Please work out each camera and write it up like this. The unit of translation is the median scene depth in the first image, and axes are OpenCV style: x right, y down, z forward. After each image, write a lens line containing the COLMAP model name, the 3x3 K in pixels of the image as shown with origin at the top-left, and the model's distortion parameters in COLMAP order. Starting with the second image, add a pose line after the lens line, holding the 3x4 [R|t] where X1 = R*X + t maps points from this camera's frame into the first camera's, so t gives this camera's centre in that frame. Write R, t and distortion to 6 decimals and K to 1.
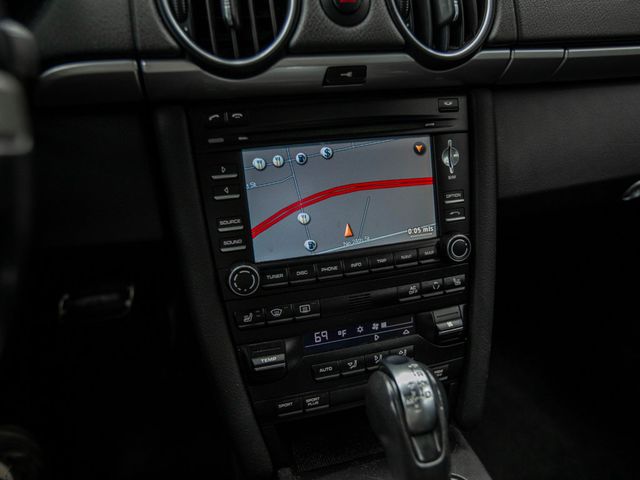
lens RADIAL K [[492.3, 0, 341.3], [0, 492.3, 235.1], [0, 0, 1]] dist [-0.022708, 0.004848]
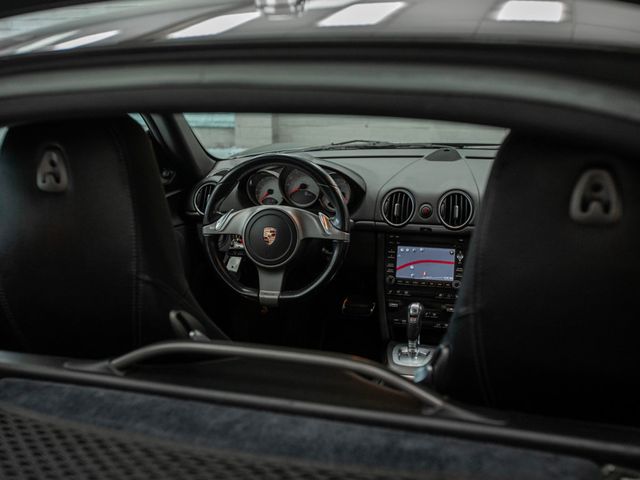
lens RADIAL K [[639.6, 0, 320.7], [0, 639.6, 240.3], [0, 0, 1]] dist [-0.016244, 0.000000]
pose [[0.824513, 0.127113, -0.551381, 1.918774], [-0.217654, 0.970714, -0.101687, 0.390791], [0.522308, 0.203852, 0.828033, -3.209205]]
